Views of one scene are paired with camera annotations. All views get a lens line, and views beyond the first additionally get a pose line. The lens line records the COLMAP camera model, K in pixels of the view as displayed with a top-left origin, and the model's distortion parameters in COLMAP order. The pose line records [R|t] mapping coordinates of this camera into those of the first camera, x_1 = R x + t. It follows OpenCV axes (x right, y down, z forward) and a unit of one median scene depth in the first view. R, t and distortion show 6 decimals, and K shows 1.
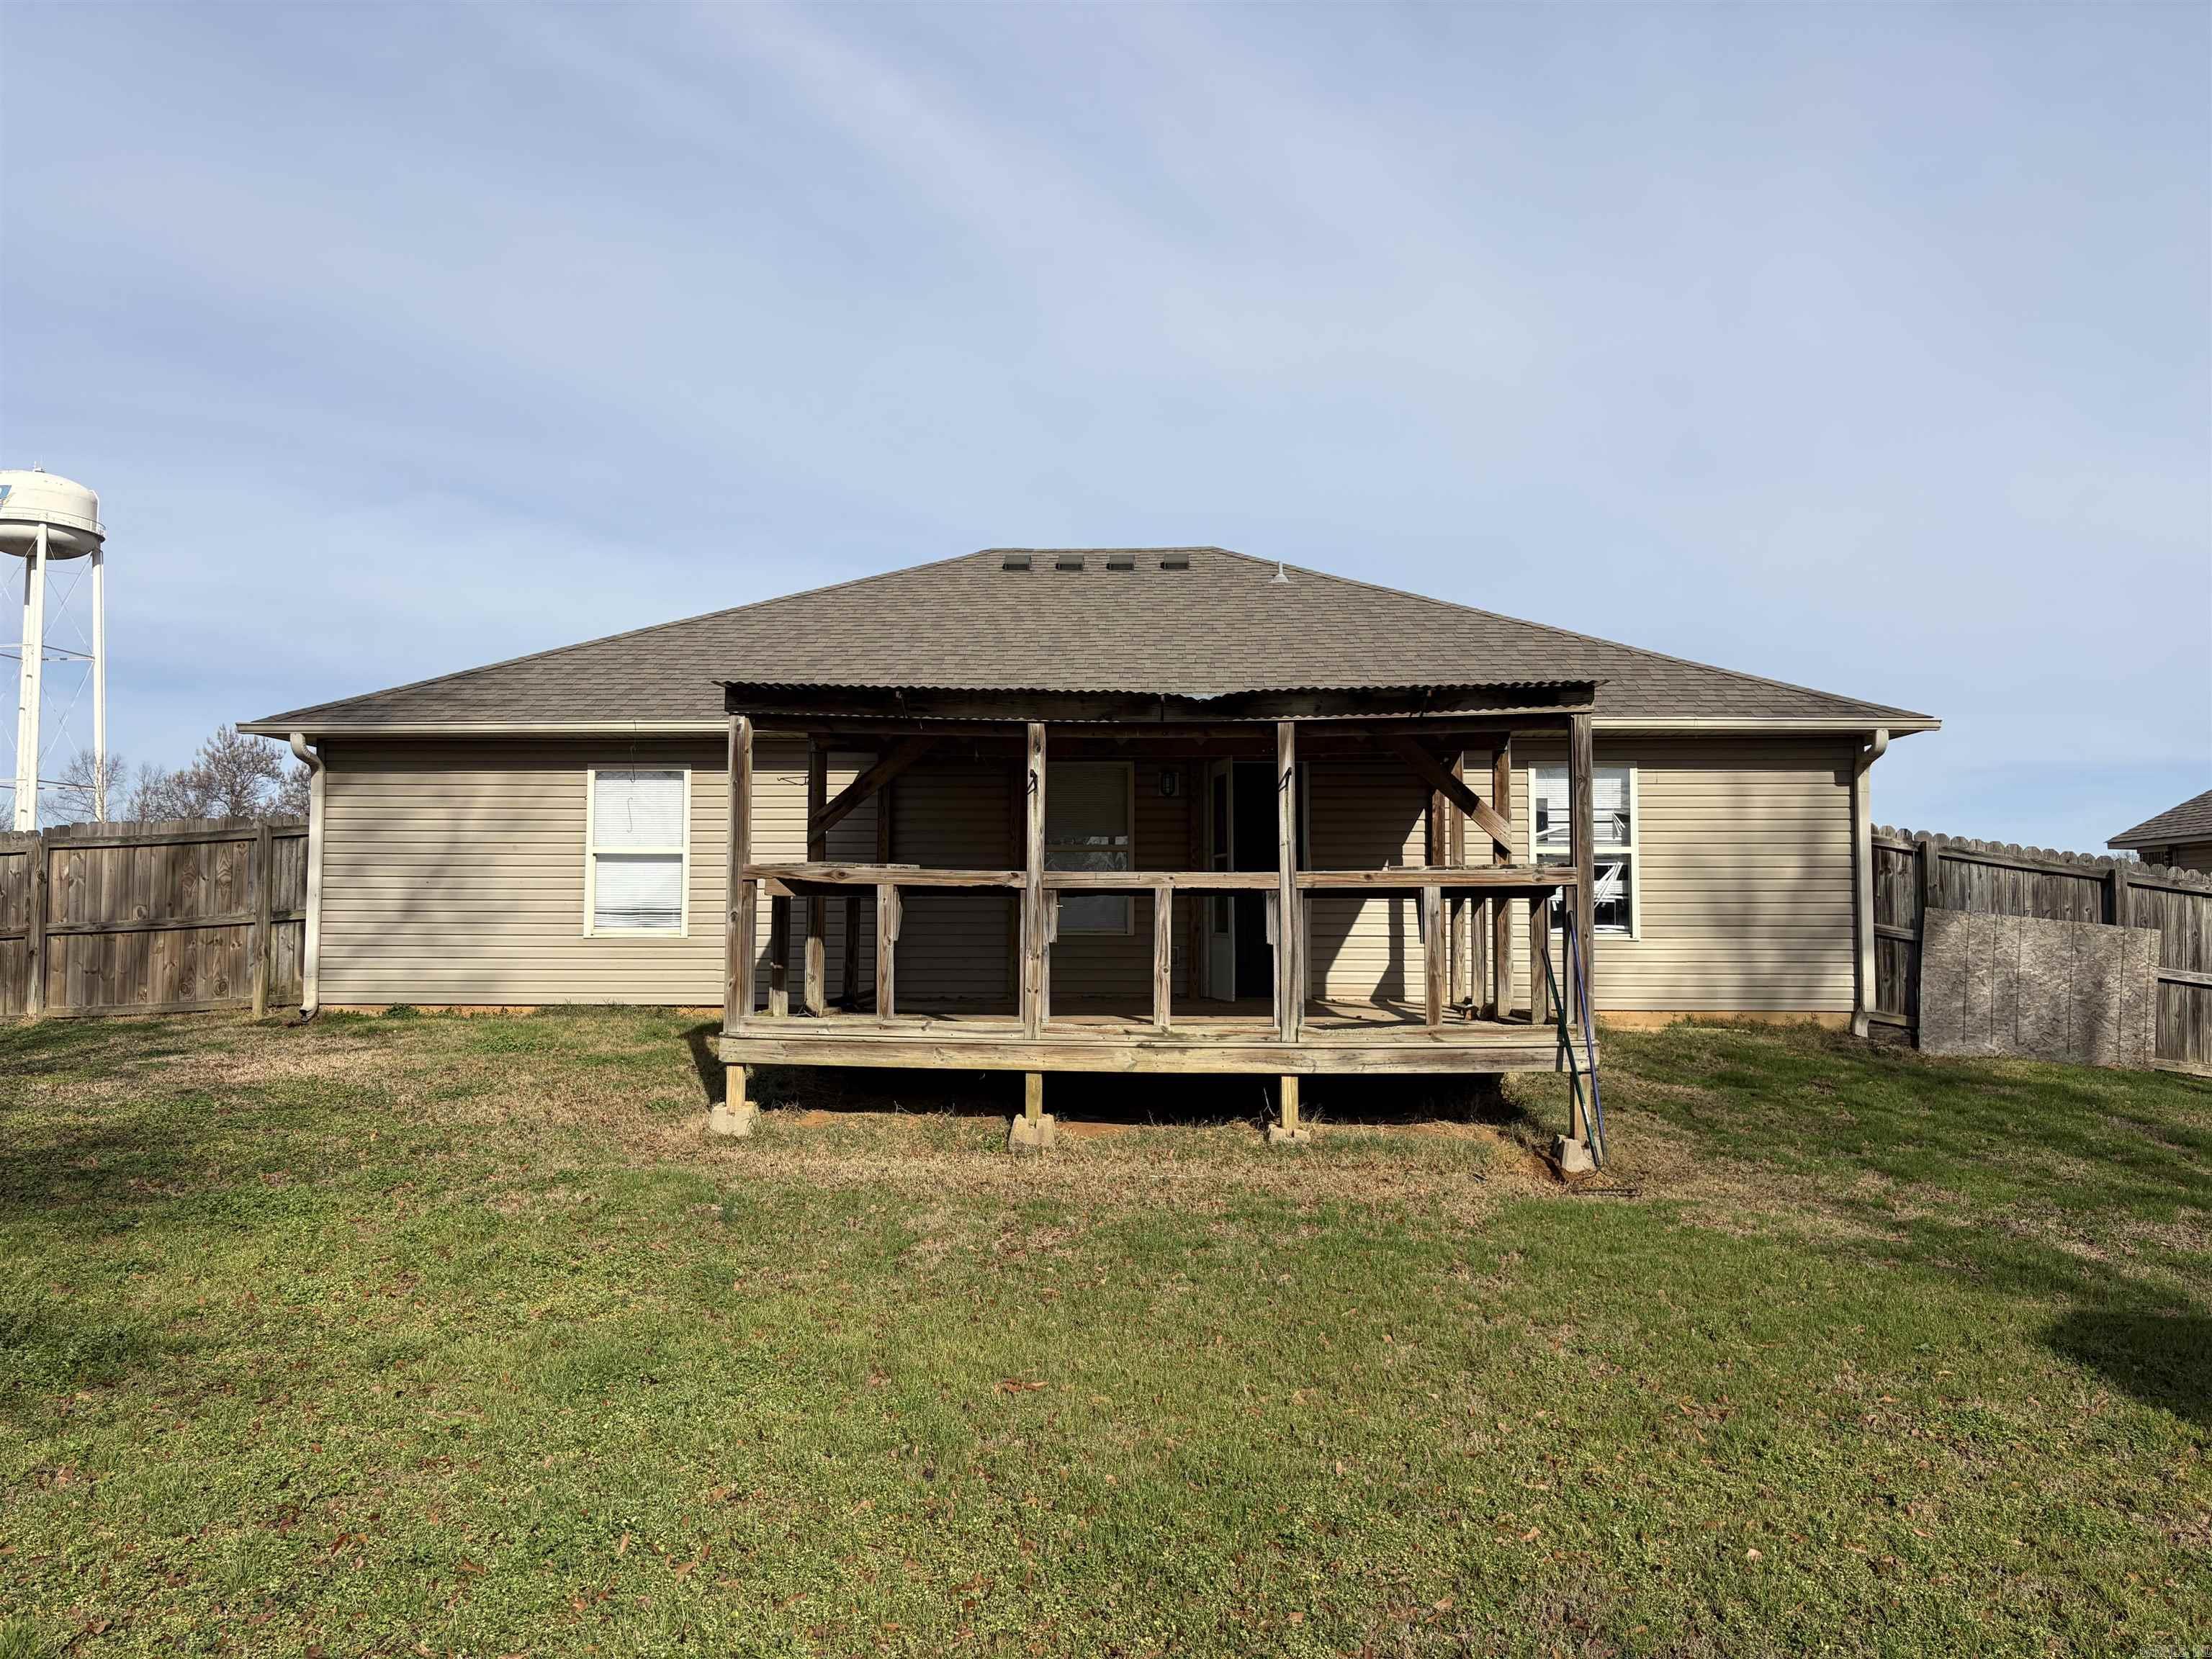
lens RADIAL K [[1685.8, 0, 1103.9], [0, 1685.8, 836.5], [0, 0, 1]] dist [0.045555, -0.039721]
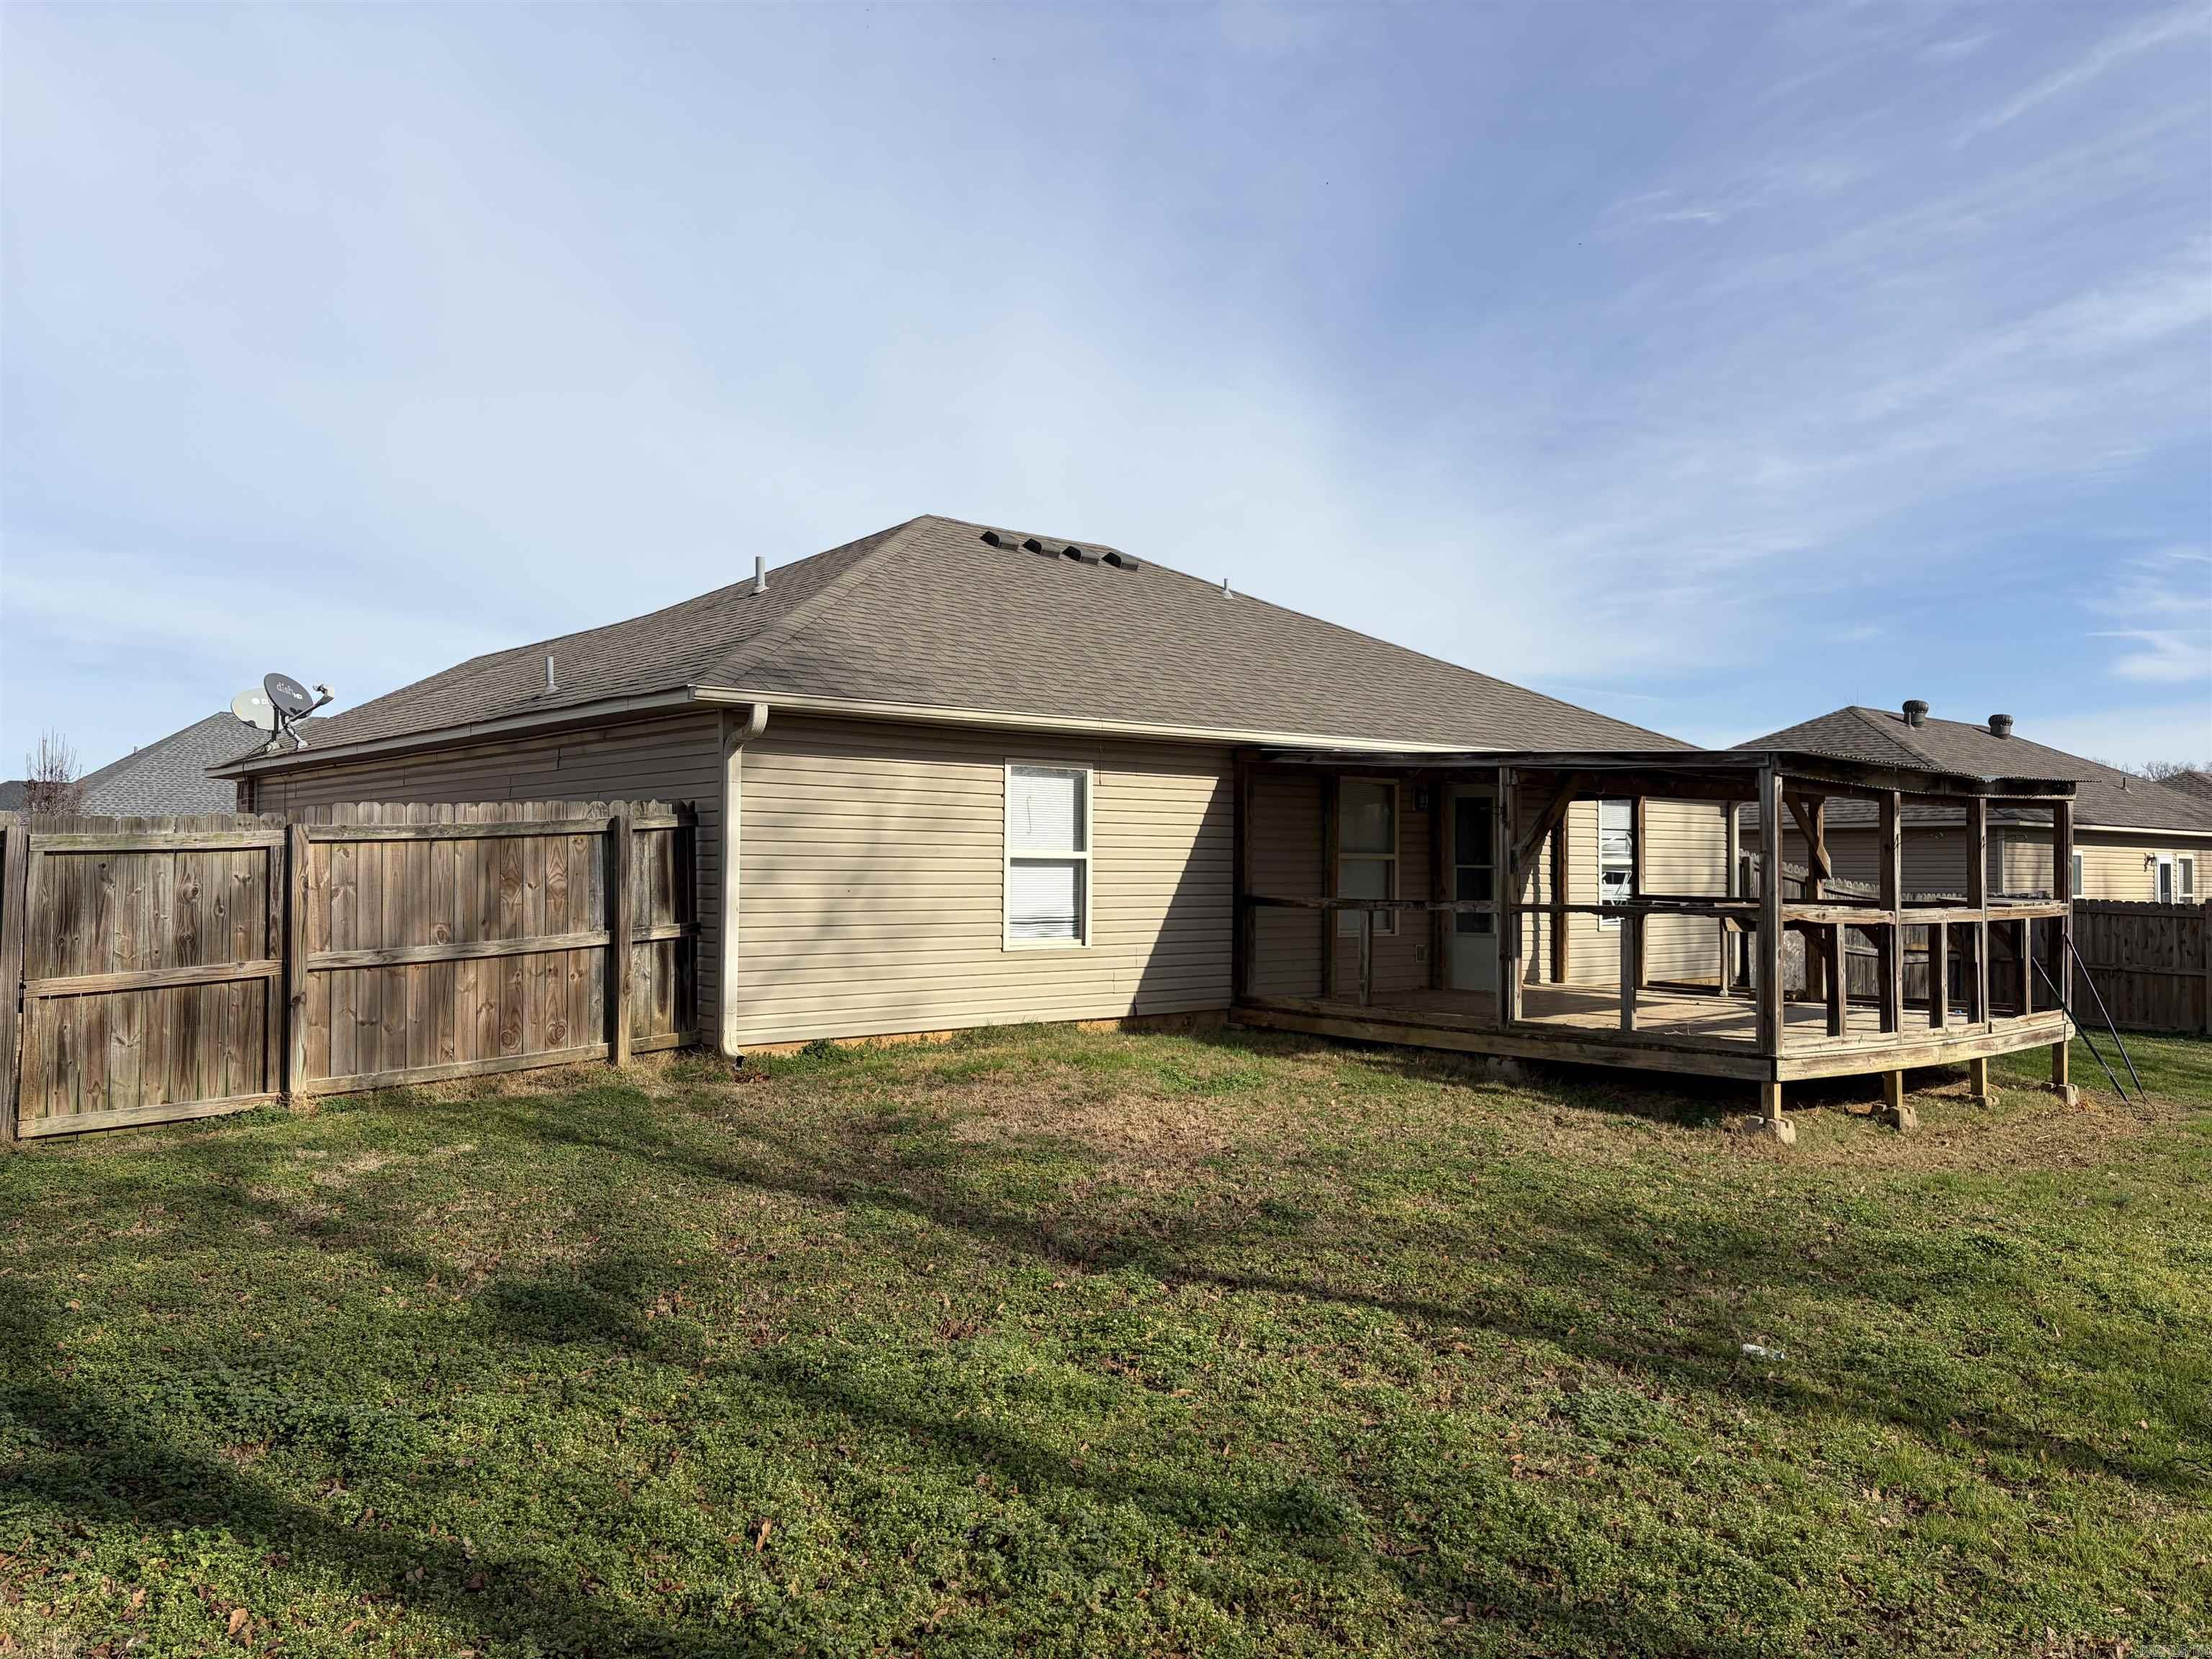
lens RADIAL K [[1685.8, 0, 1105.2], [0, 1685.8, 828.0], [0, 0, 1]] dist [0.045555, -0.039721]
pose [[0.720975, 0.017161, 0.692748, -0.880117], [-0.046502, 0.998638, 0.023659, -0.029012], [-0.691399, -0.049272, 0.720791, 0.321713]]
